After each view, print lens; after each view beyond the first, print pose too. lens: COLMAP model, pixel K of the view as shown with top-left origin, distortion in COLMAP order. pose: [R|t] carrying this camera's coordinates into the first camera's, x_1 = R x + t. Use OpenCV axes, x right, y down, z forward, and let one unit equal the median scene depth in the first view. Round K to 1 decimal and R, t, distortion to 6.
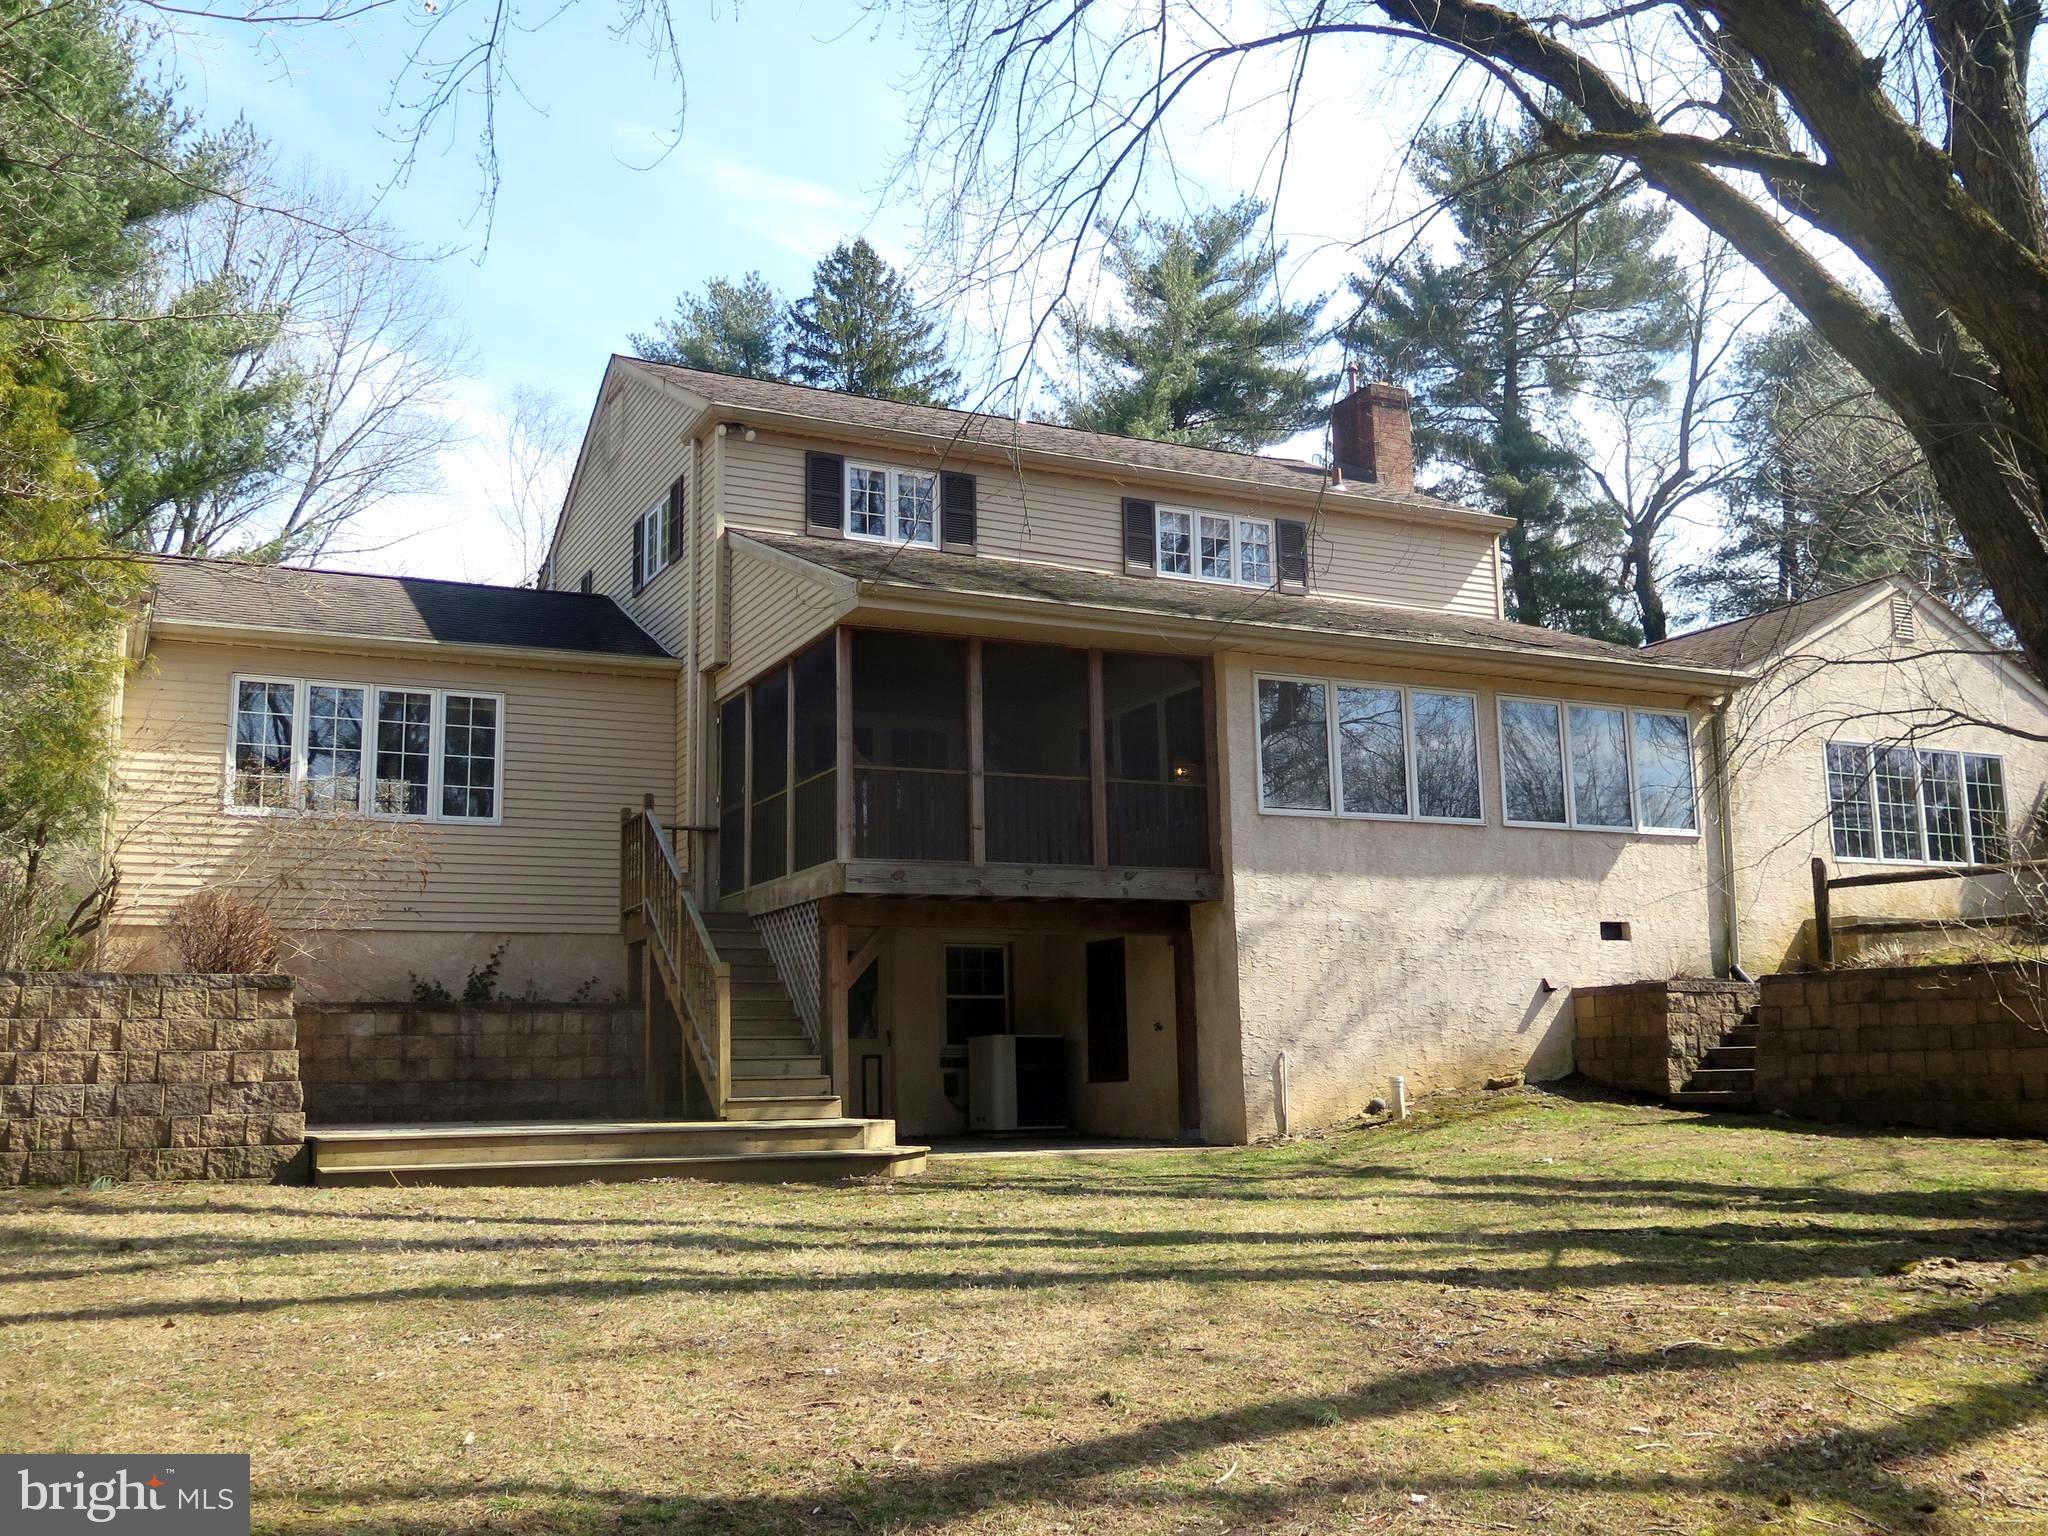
lens RADIAL K [[1843.2, 0, 1024.0], [0, 1843.2, 768.0], [0, 0, 1]] dist [-0.015093, -0.017690]
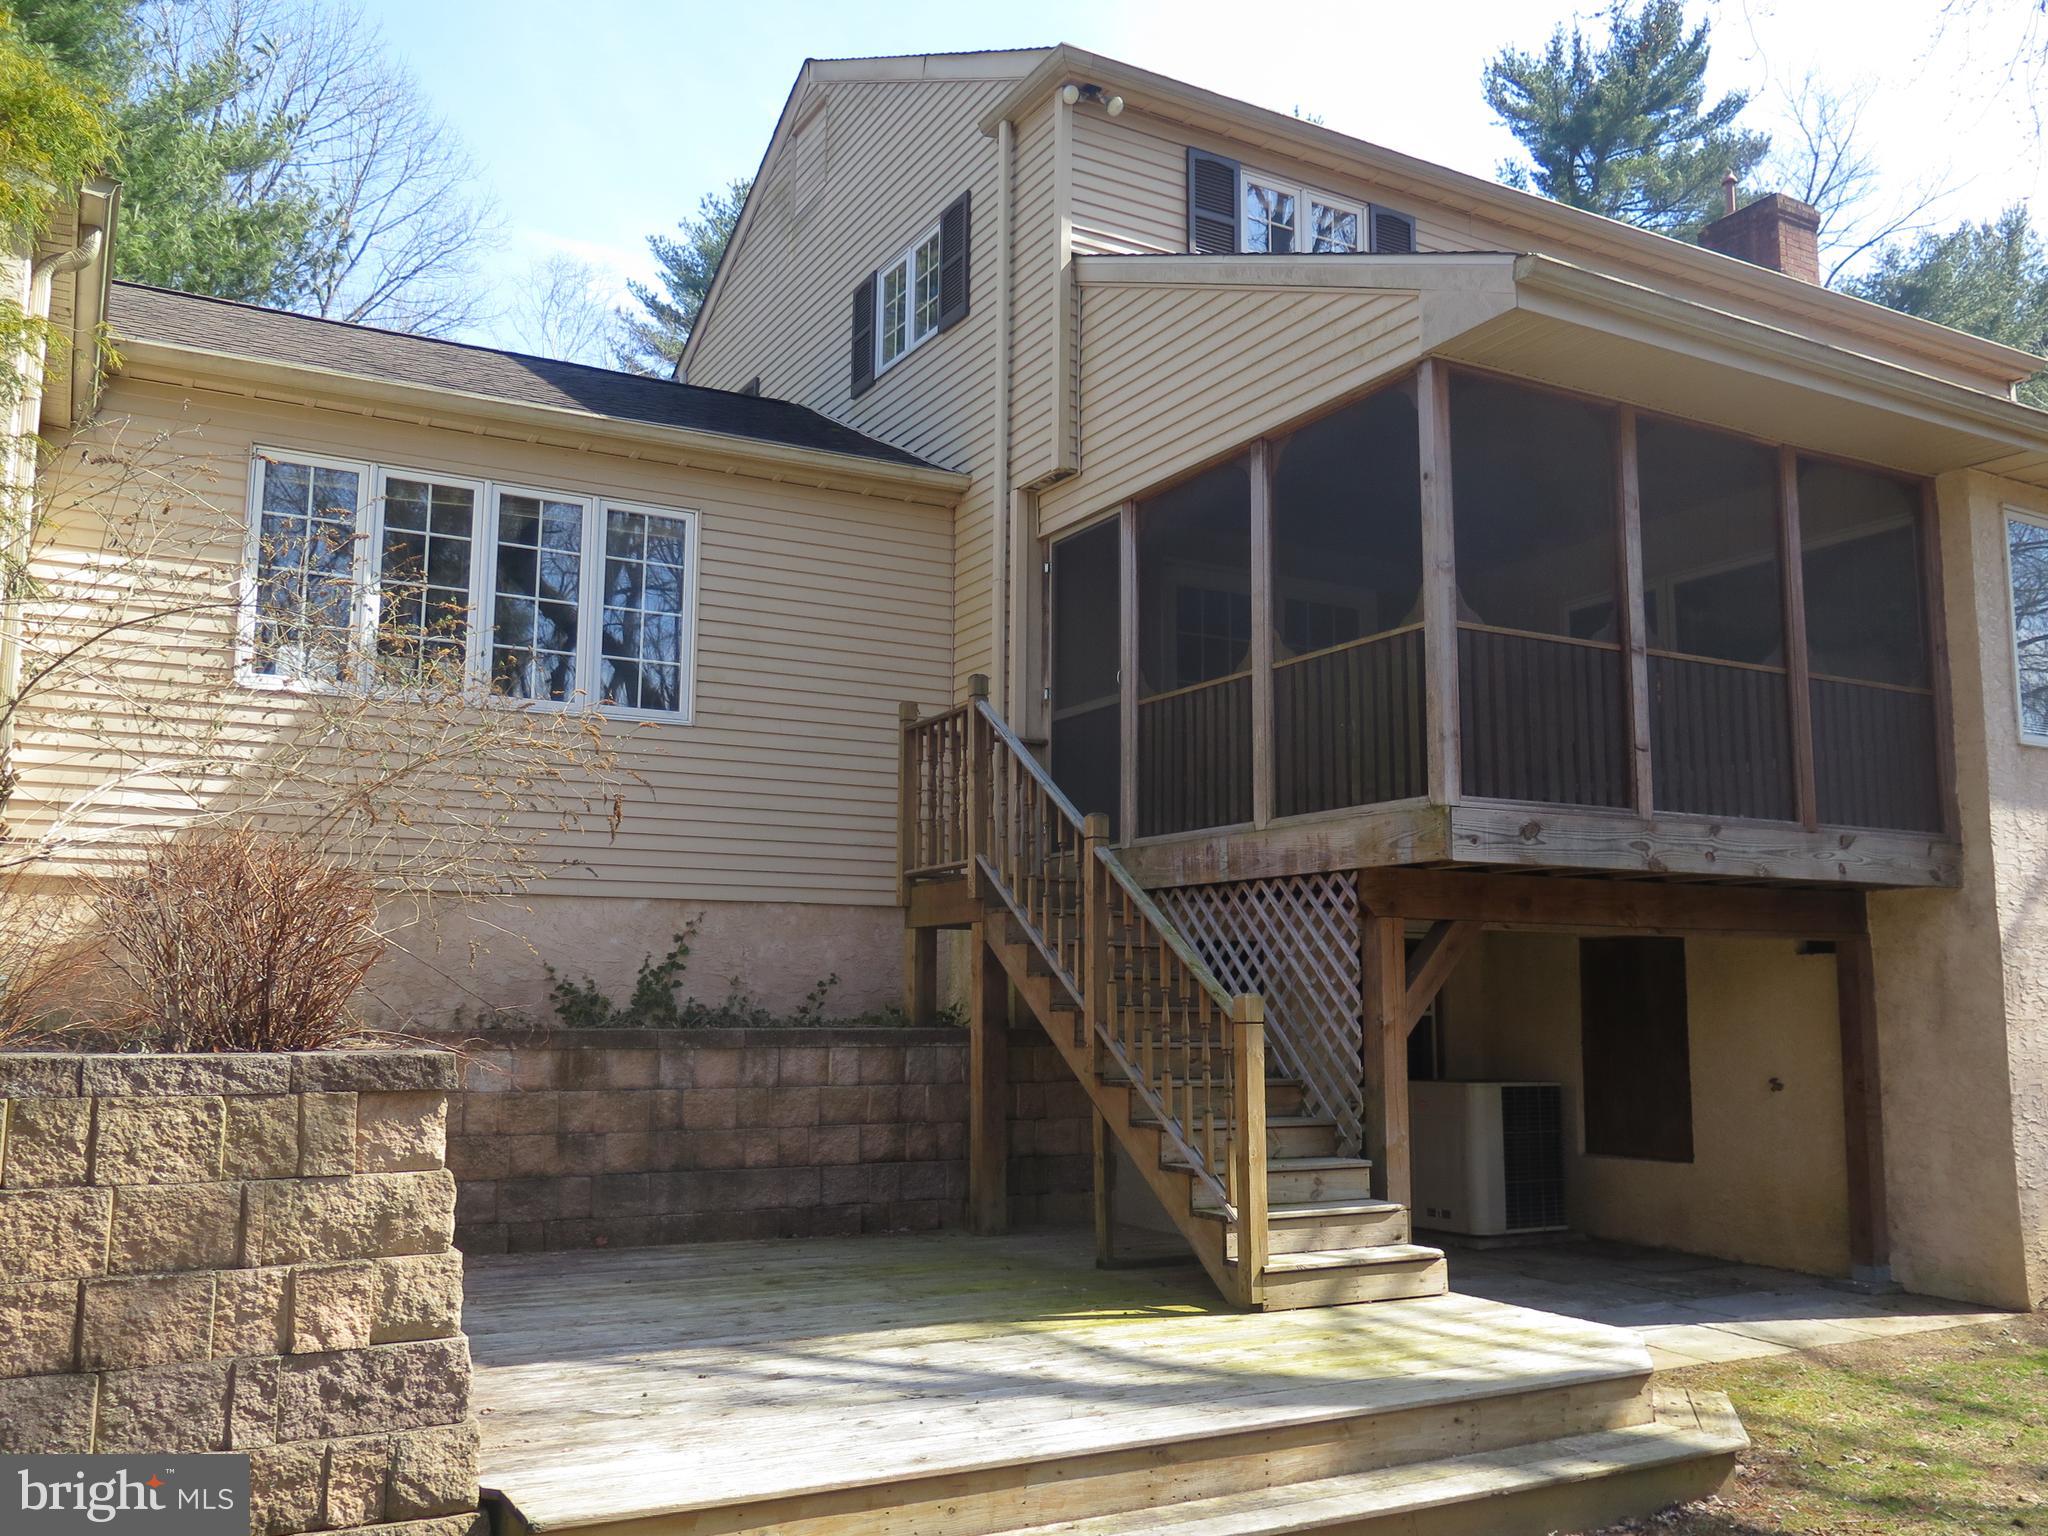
lens RADIAL K [[1682.4, 0, 1024.0], [0, 1682.4, 768.0], [0, 0, 1]] dist [-0.017424, -0.011962]
pose [[0.998337, 0.031935, 0.048003, -0.217929], [-0.033308, 0.999051, 0.028082, 0.028481], [-0.047061, -0.029634, 0.998452, 0.474666]]
